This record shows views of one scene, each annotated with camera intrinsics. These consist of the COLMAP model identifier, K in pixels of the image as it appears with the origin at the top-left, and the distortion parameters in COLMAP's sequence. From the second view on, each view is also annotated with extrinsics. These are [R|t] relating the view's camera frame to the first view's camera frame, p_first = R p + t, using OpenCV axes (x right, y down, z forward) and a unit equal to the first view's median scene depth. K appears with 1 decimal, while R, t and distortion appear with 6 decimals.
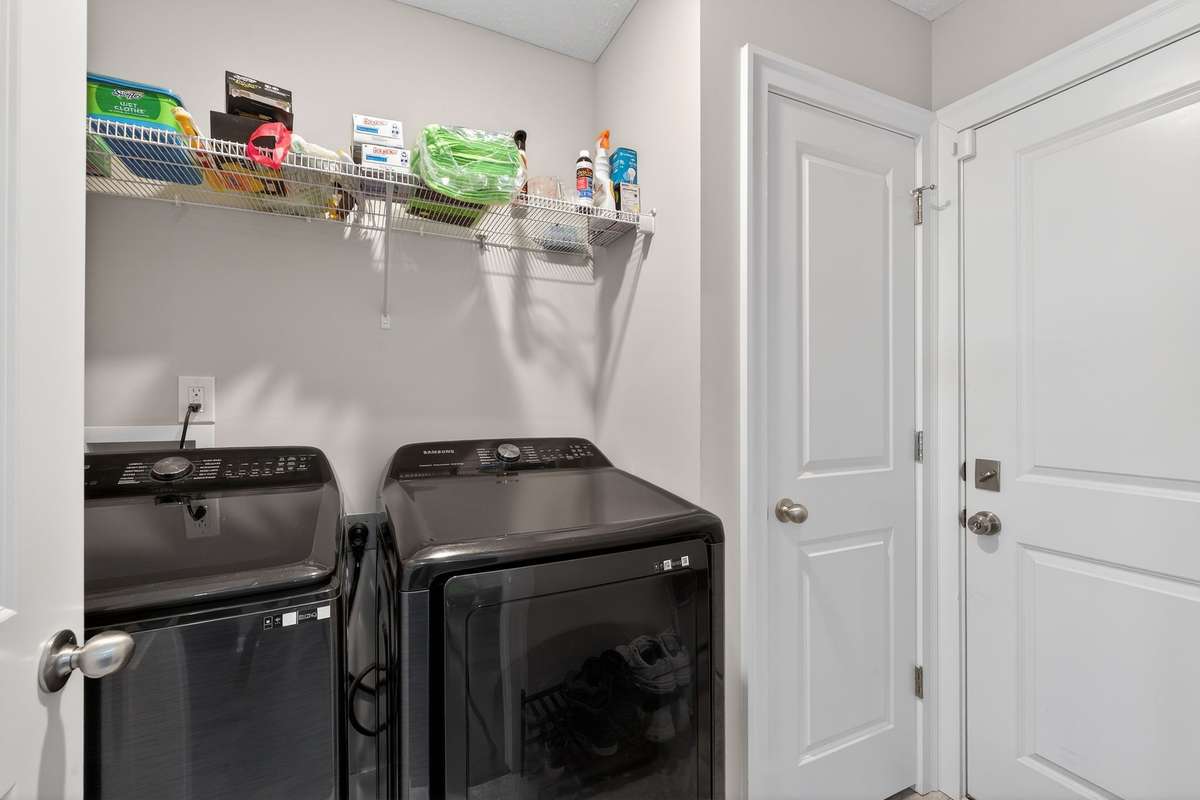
lens RADIAL K [[479.2, 0, 599.2], [0, 479.2, 400.4], [0, 0, 1]] dist [0.002252, 0.001108]
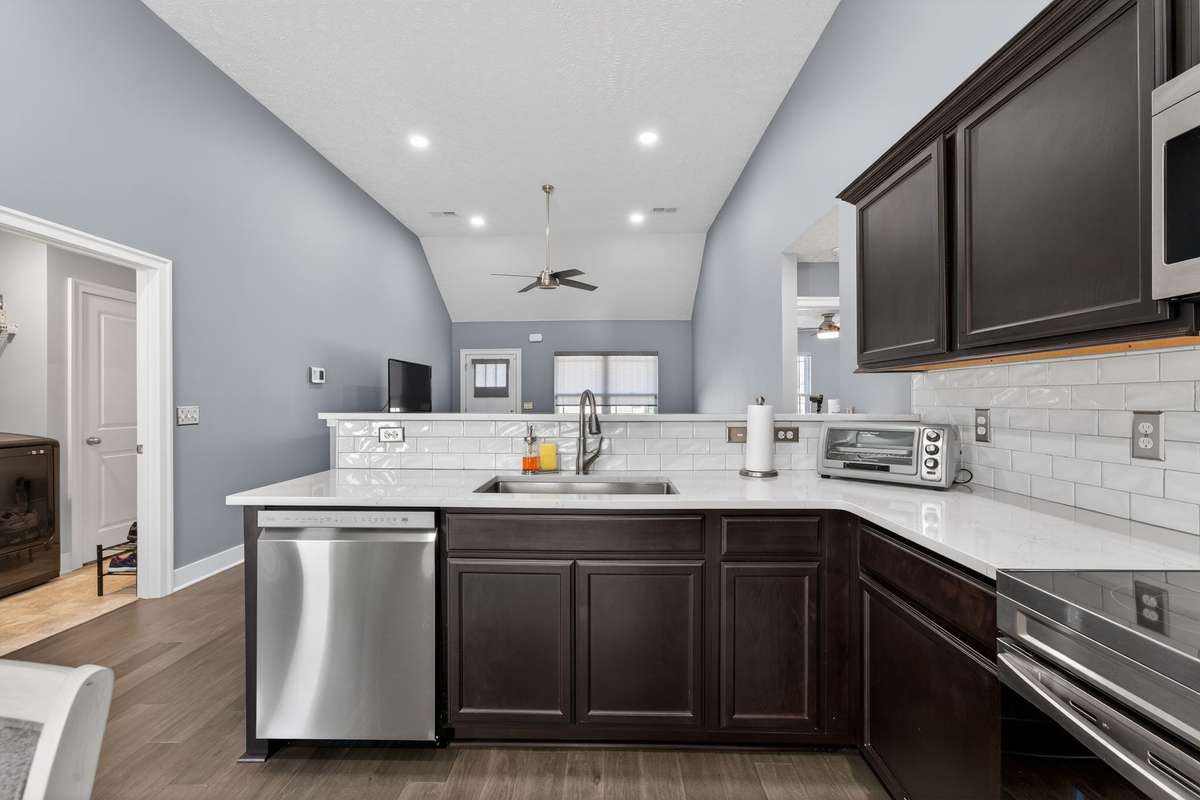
lens RADIAL K [[479.2, 0, 603.1], [0, 479.2, 405.1], [0, 0, 1]] dist [0.002252, 0.001108]
pose [[0.441627, 0.002355, 0.897195, -0.842149], [0.001994, 0.999992, -0.003606, 0.038545], [-0.897196, 0.003382, 0.441619, -3.024894]]
